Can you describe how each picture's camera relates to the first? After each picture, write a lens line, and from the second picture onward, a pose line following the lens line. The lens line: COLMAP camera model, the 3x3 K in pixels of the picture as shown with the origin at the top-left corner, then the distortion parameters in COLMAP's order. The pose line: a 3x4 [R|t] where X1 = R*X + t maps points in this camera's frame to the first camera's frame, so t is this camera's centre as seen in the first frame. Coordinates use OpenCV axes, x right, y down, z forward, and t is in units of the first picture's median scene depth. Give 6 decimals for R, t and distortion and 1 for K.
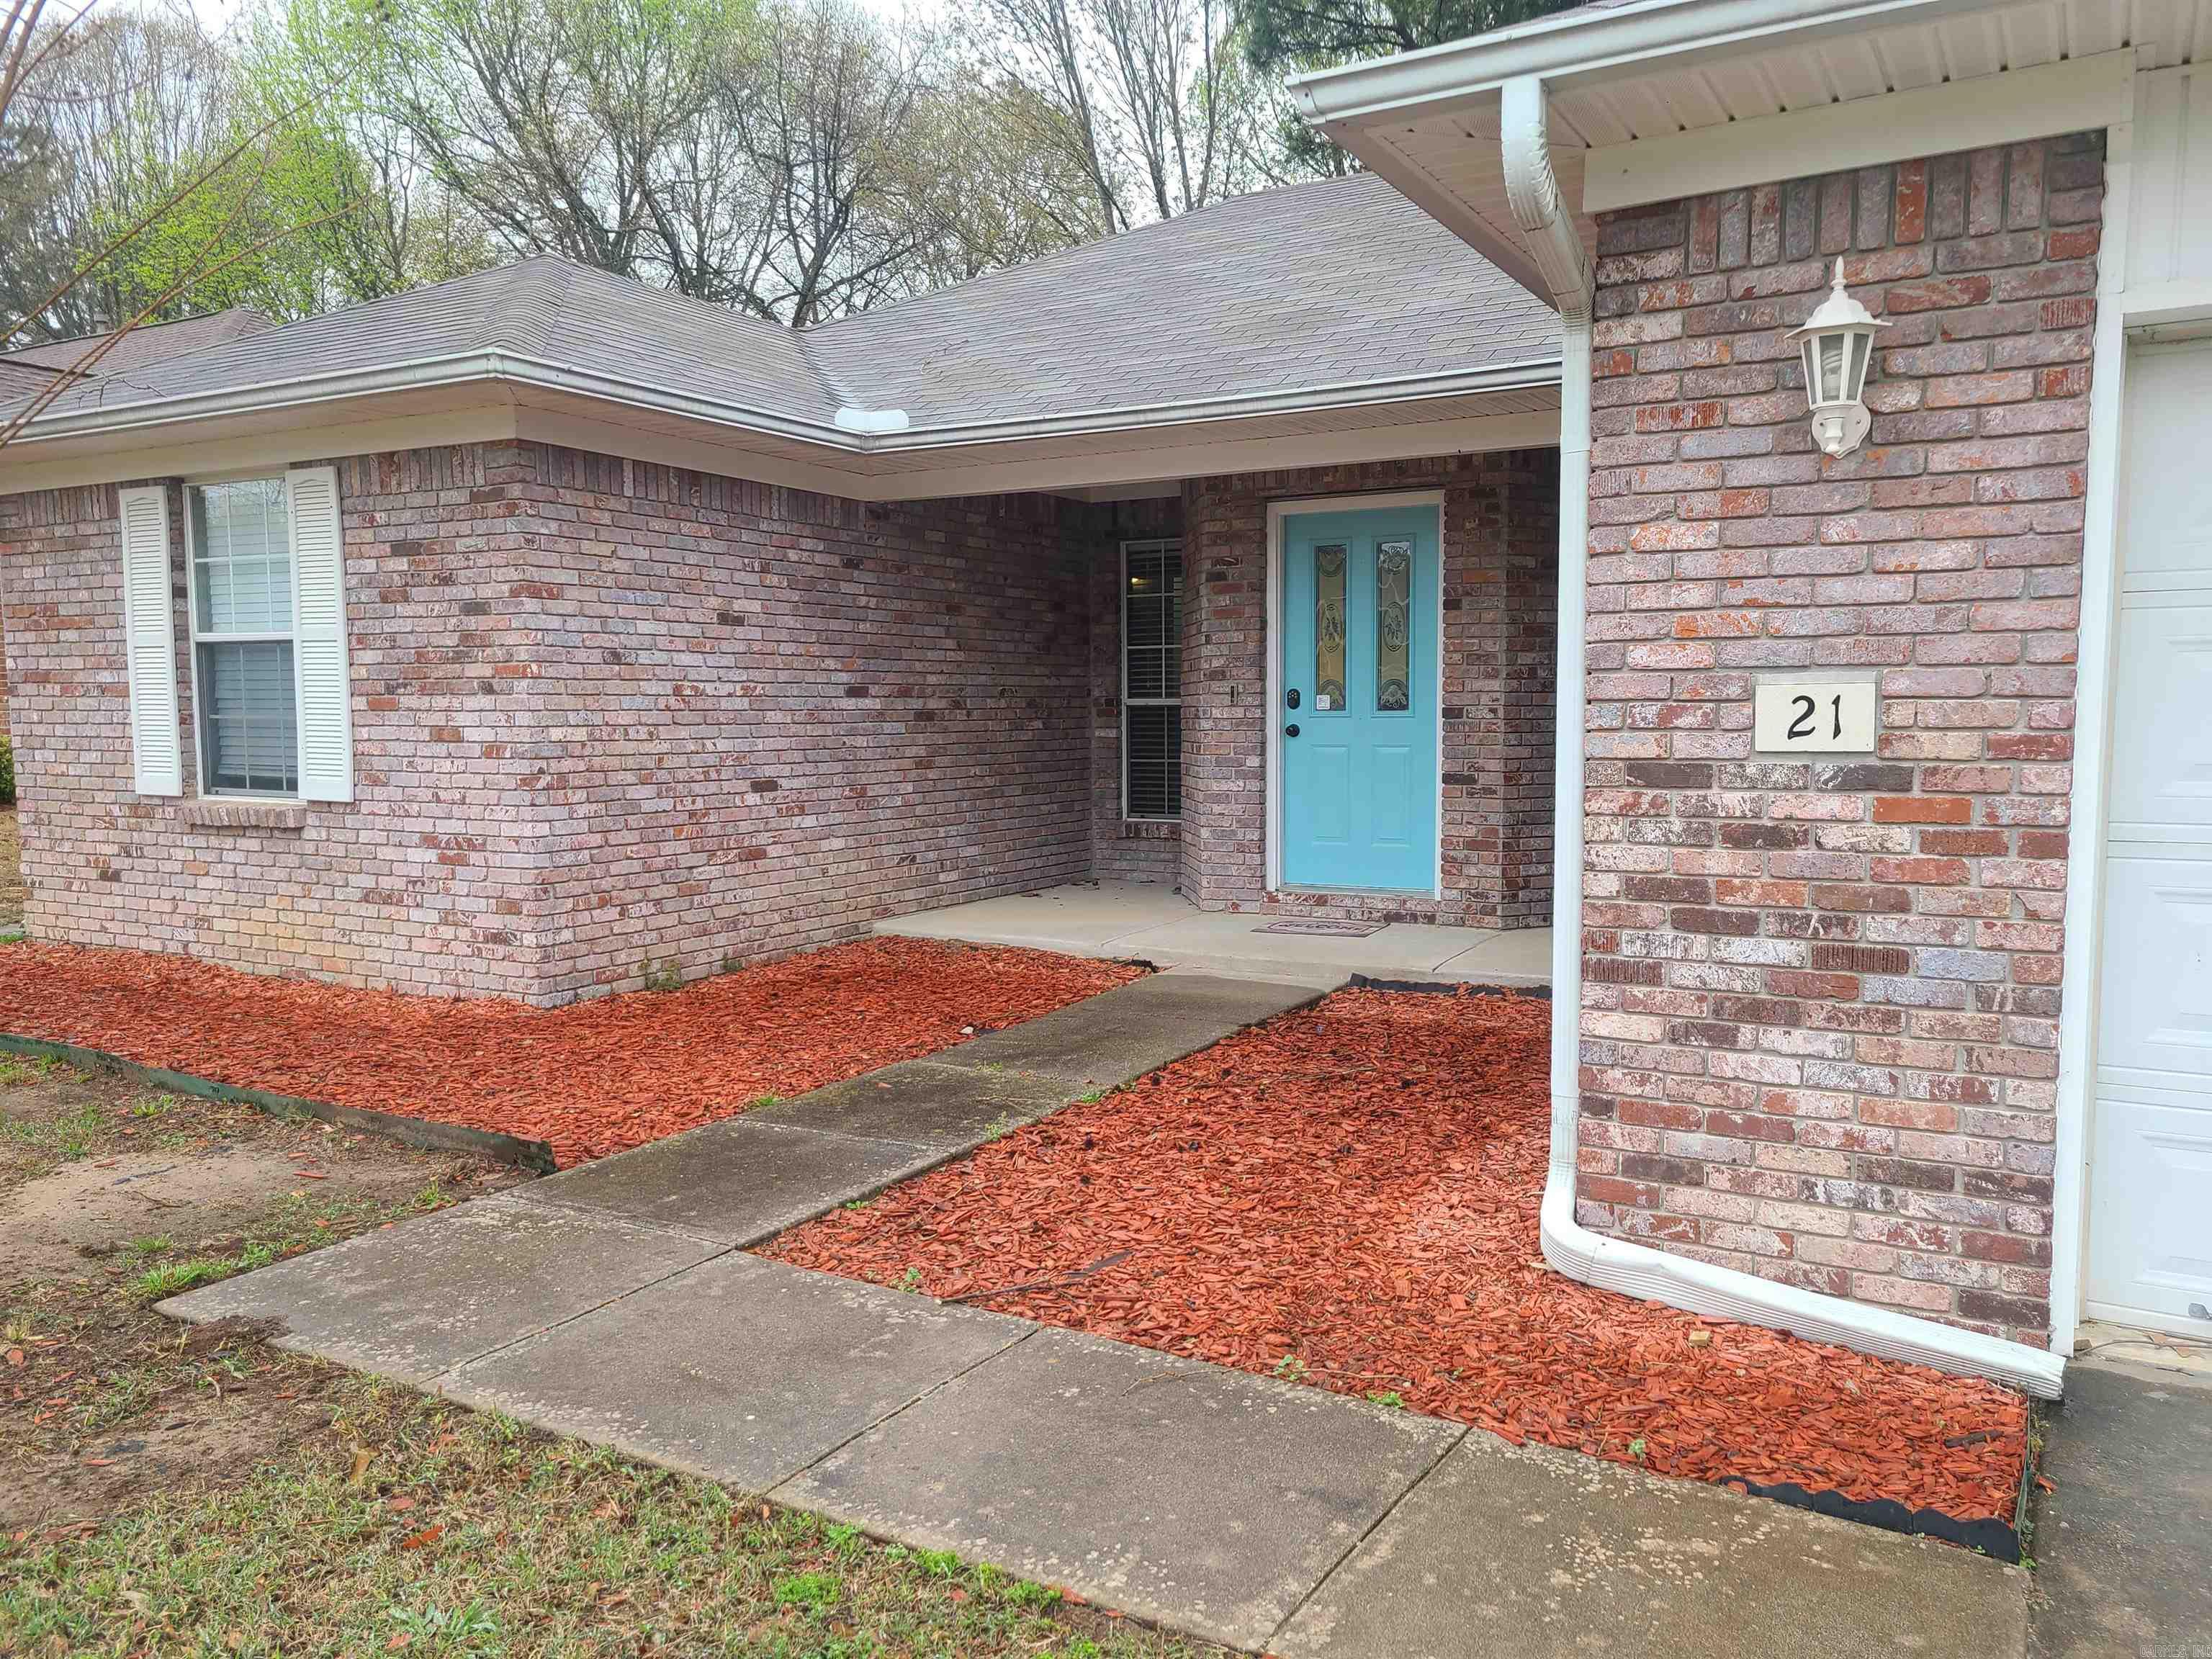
lens RADIAL K [[1658.8, 0, 1114.6], [0, 1658.8, 849.4], [0, 0, 1]] dist [0.067100, -0.040068]
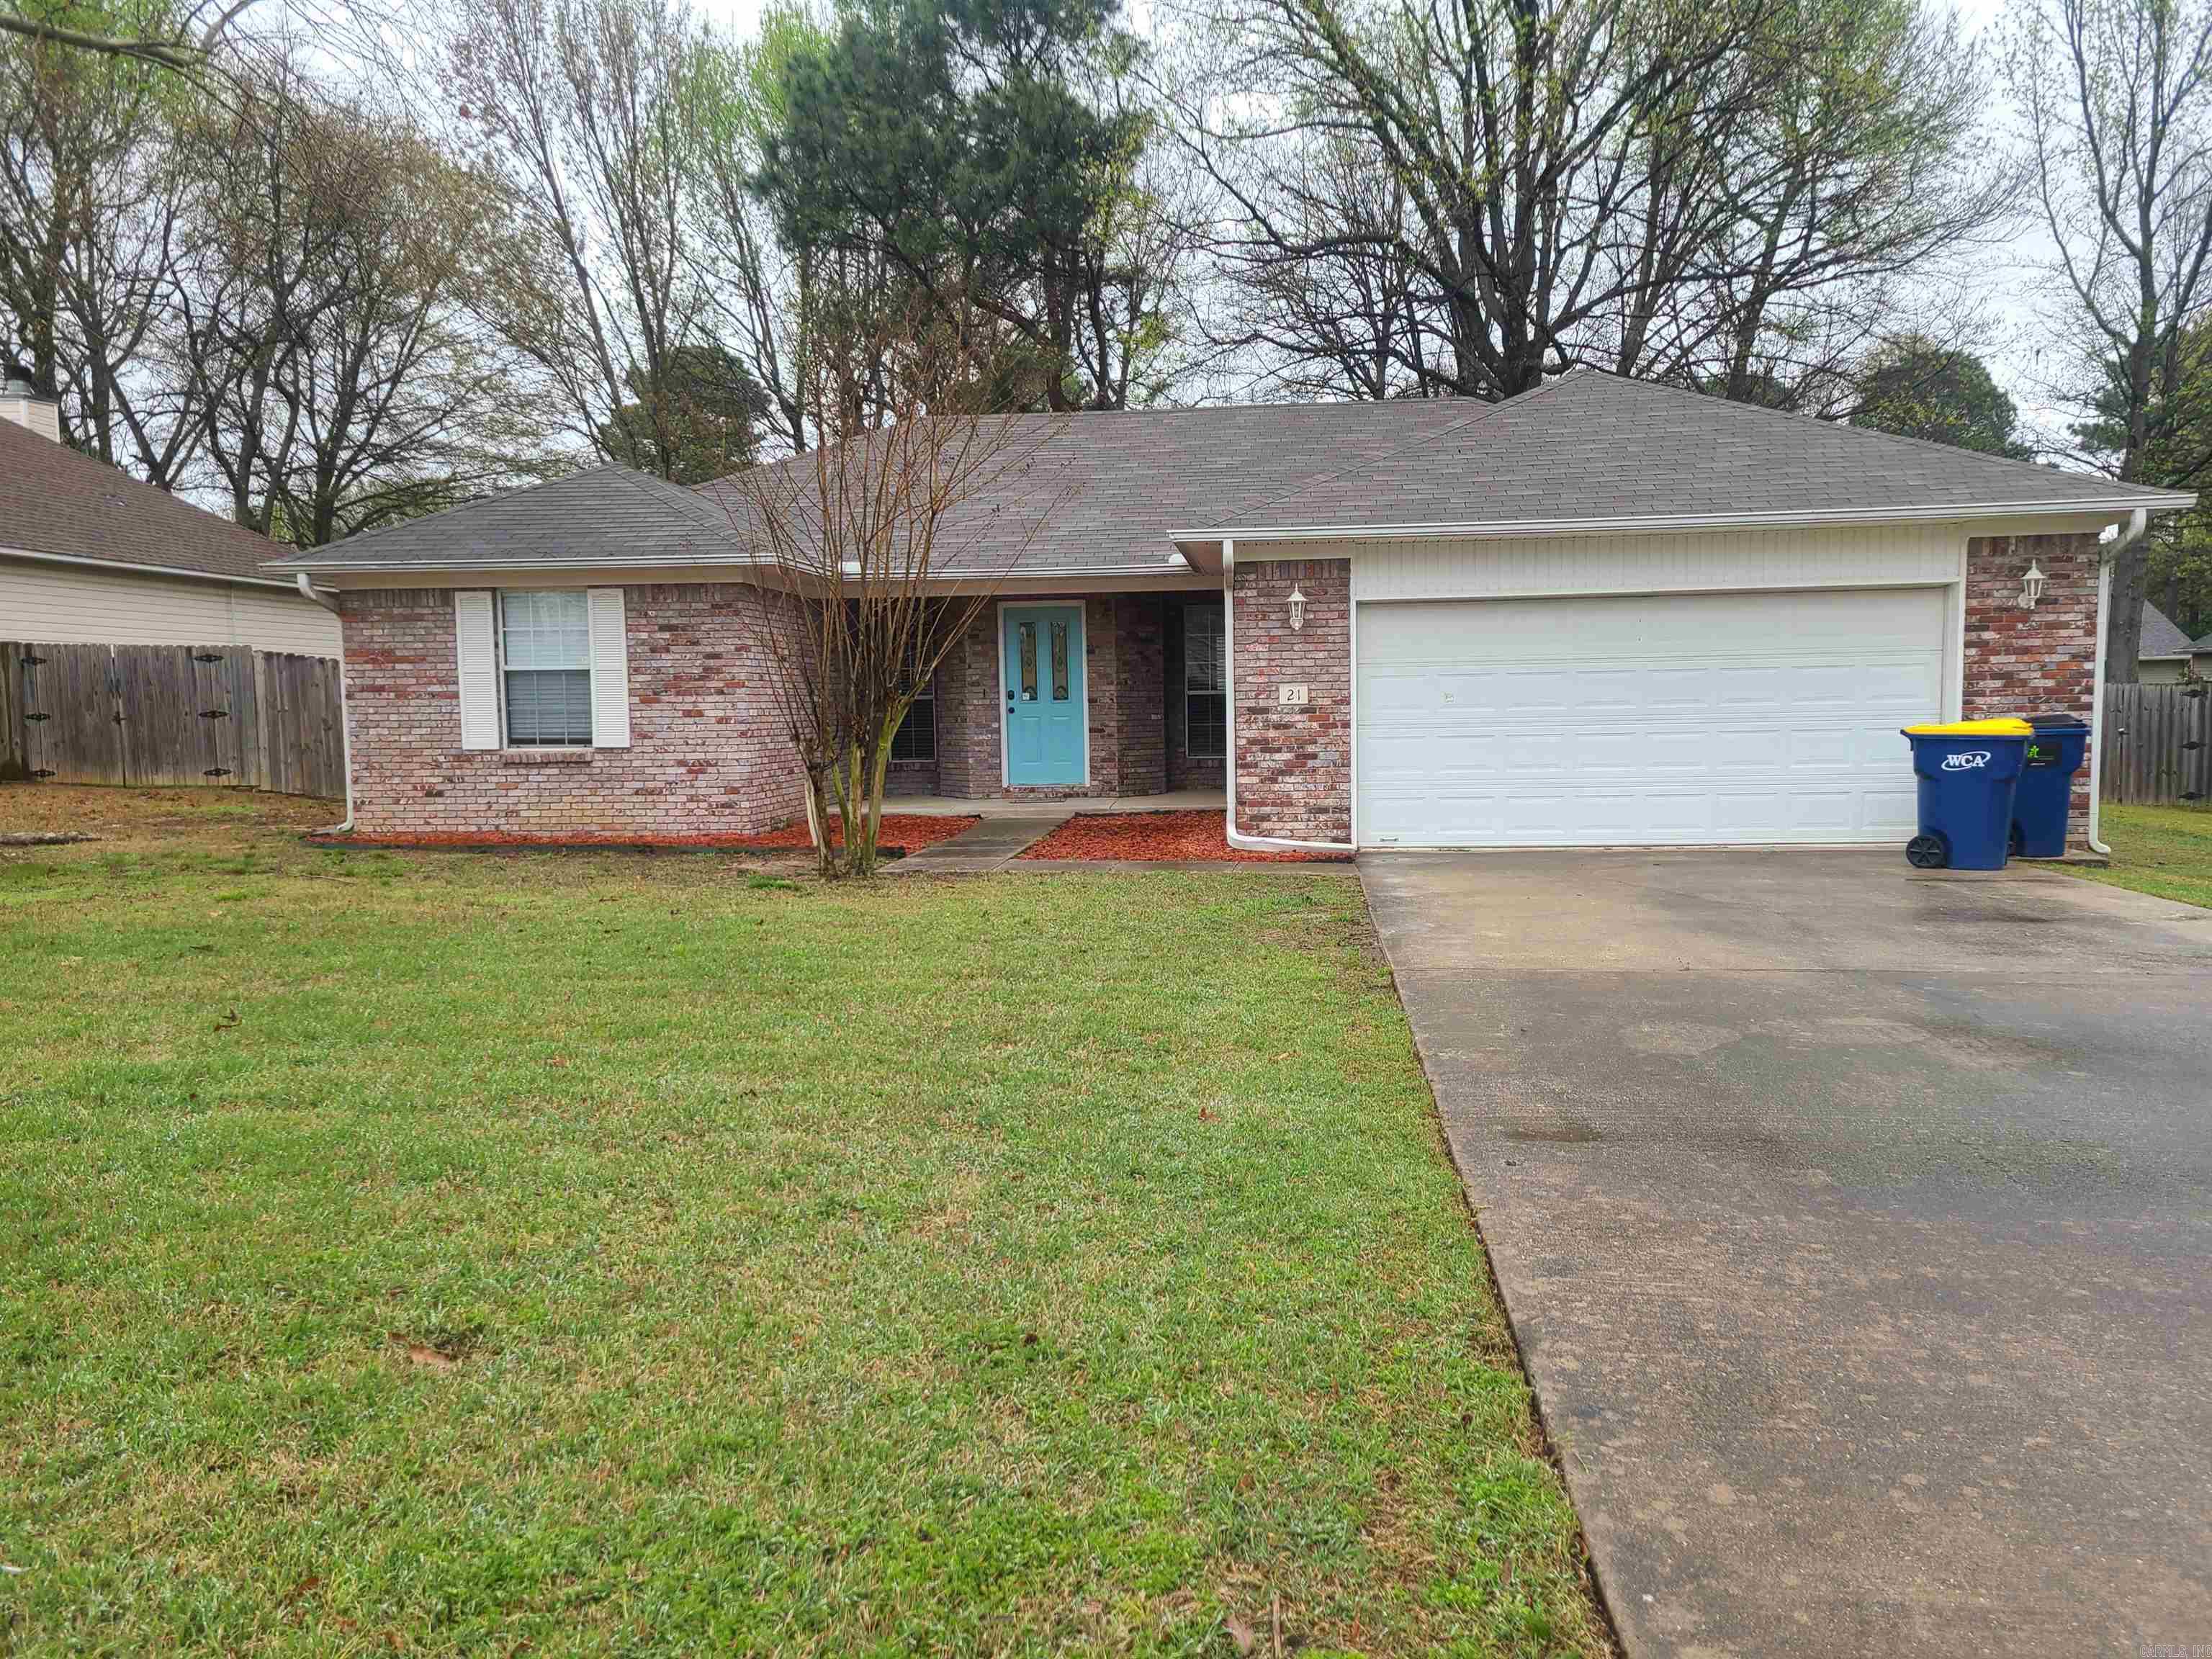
lens RADIAL K [[1658.8, 0, 1107.5], [0, 1658.8, 827.3], [0, 0, 1]] dist [0.067100, -0.040068]
pose [[0.917621, -0.040255, 0.395412, -0.780948], [0.046224, 0.998916, -0.005577, 0.118058], [-0.394759, 0.023395, 0.918487, -1.218976]]
